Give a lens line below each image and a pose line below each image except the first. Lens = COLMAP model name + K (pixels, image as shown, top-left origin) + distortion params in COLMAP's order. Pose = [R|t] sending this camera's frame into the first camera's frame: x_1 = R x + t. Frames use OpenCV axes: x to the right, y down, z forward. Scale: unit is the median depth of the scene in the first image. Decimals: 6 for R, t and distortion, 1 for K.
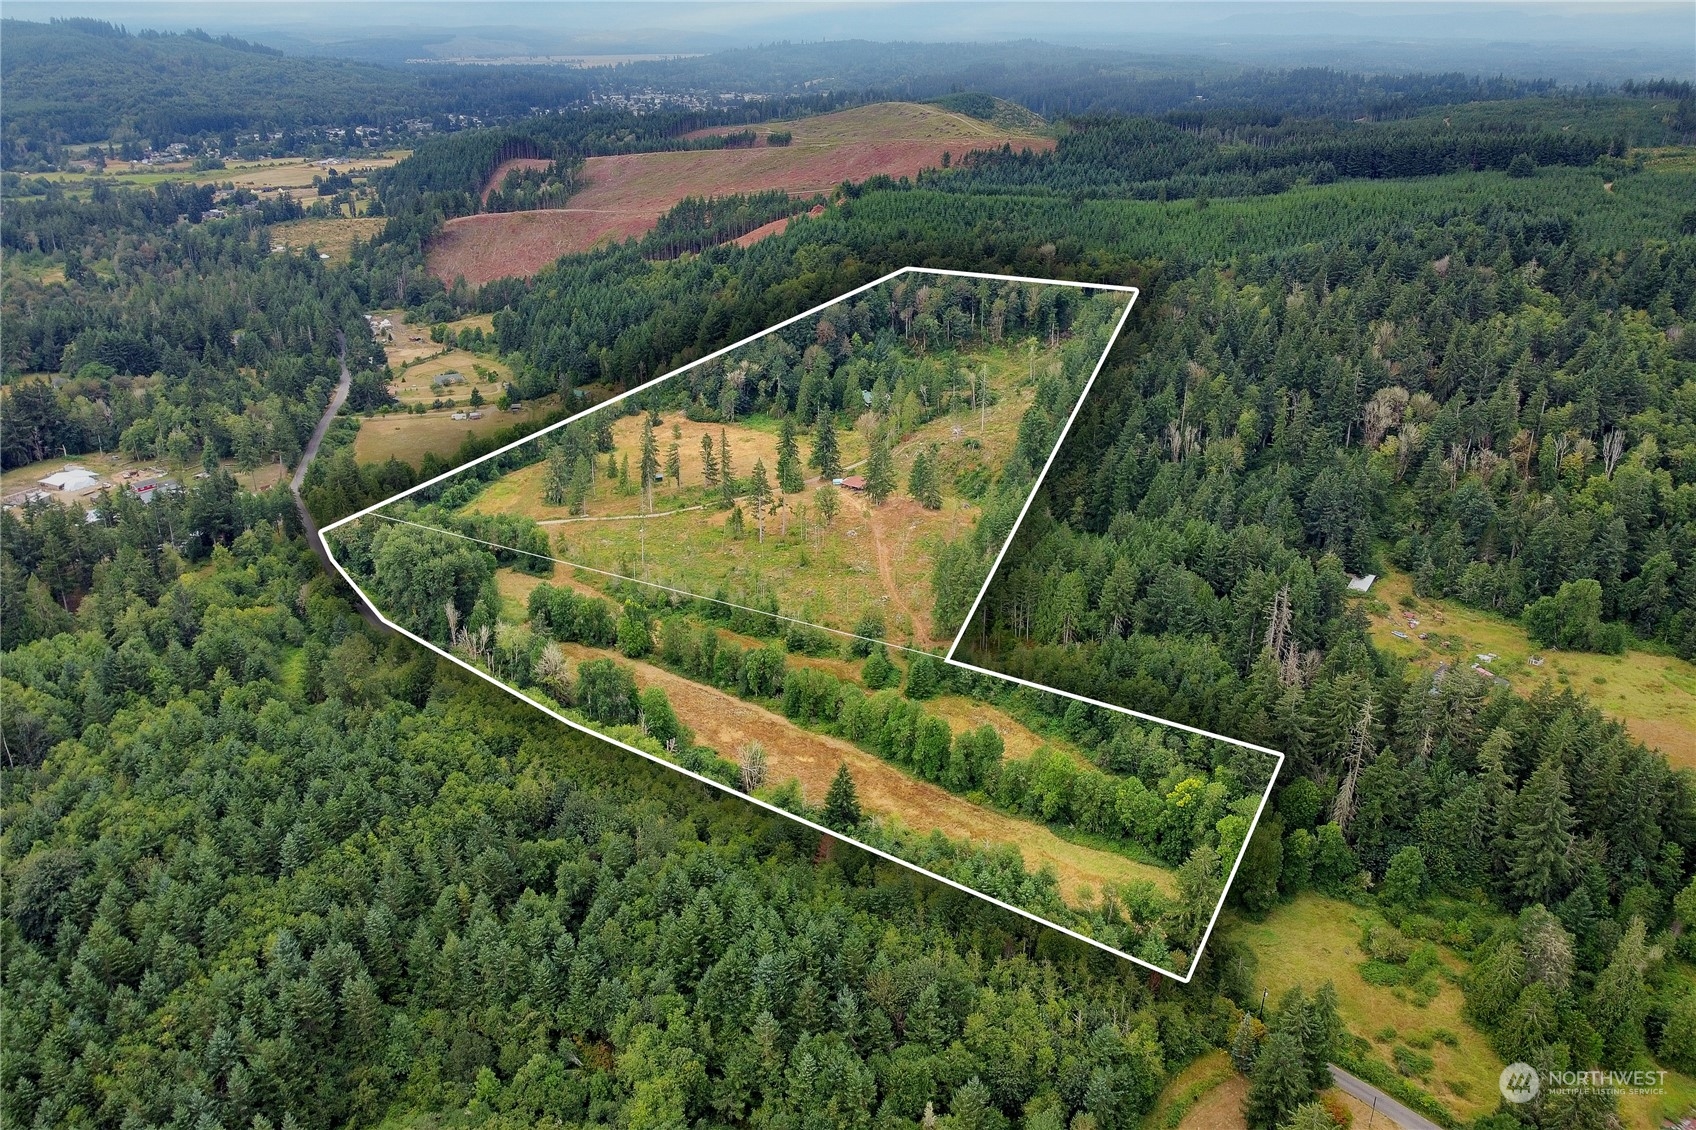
lens RADIAL K [[1469.3, 0, 837.2], [0, 1469.3, 557.6], [0, 0, 1]] dist [-0.005157, 0.009919]
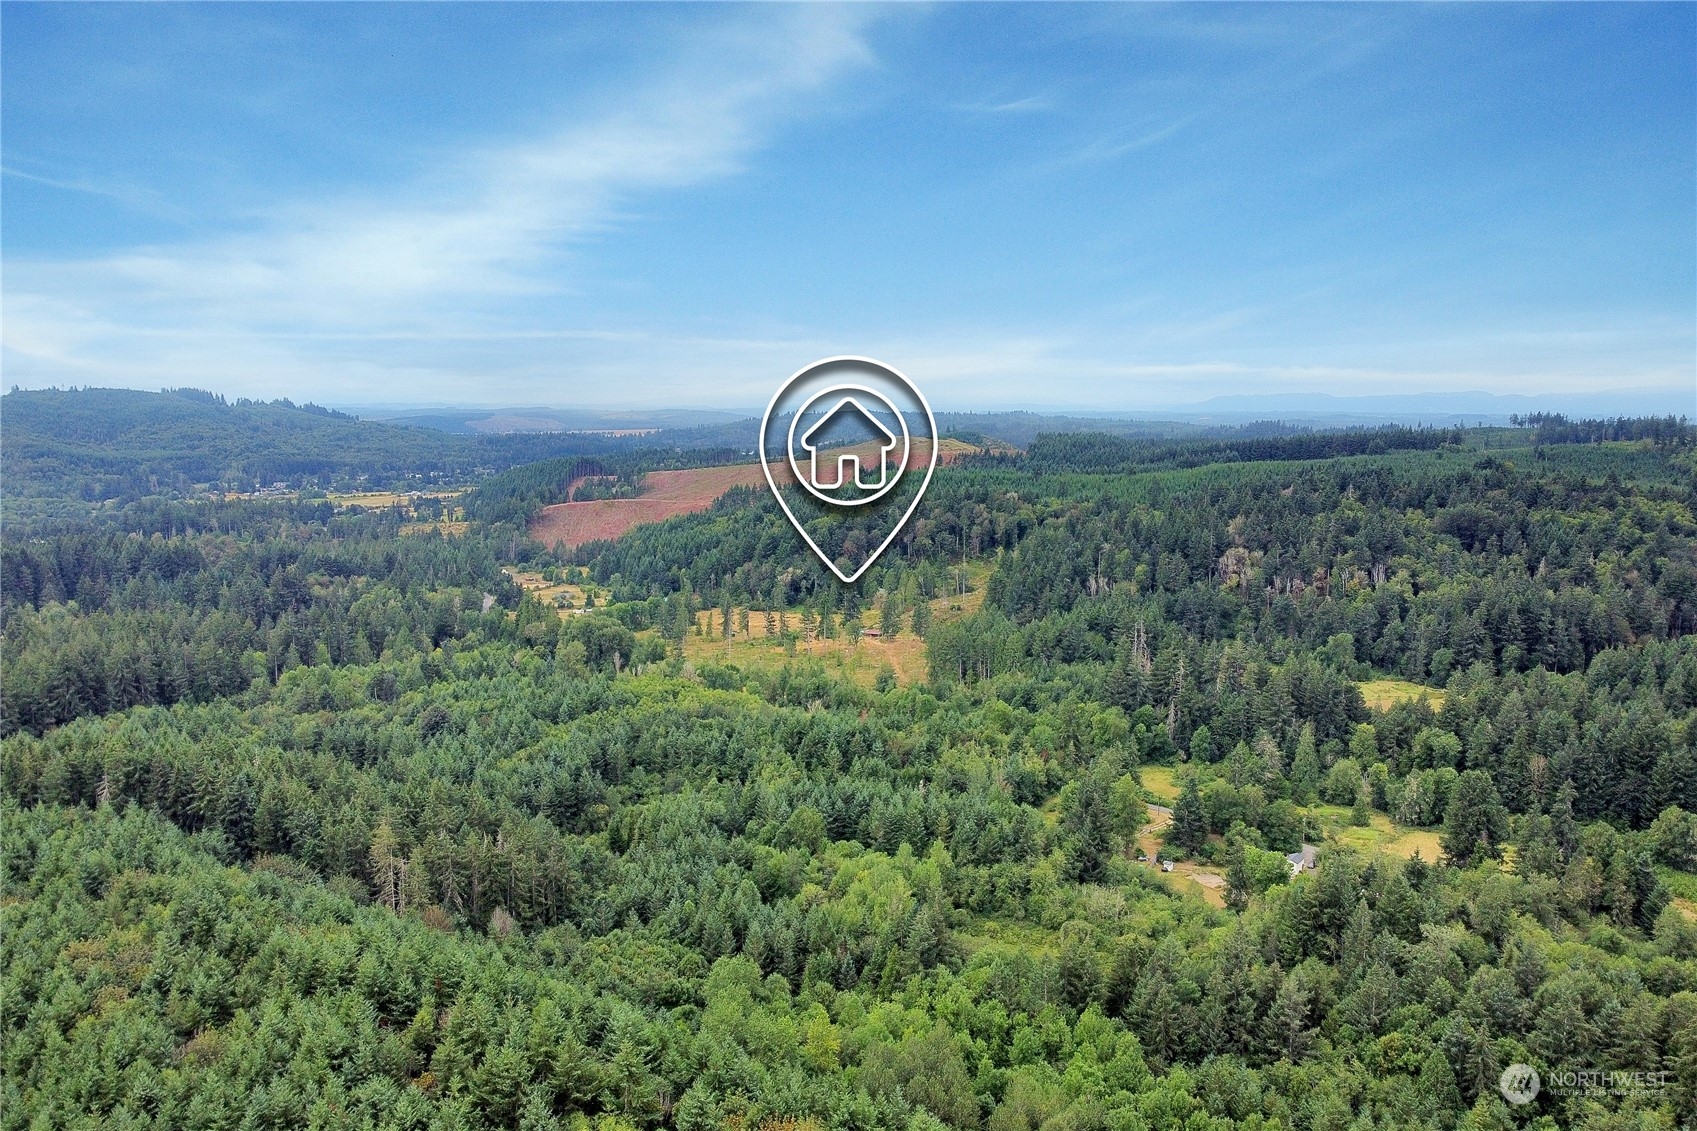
lens RADIAL K [[1470.2, 0, 857.0], [0, 1470.2, 568.4], [0, 0, 1]] dist [-0.005157, 0.009919]
pose [[0.999916, -0.010276, 0.007870, -0.011967], [0.011856, 0.971075, -0.238479, 0.193923], [-0.005191, 0.238552, 0.971116, -0.328734]]
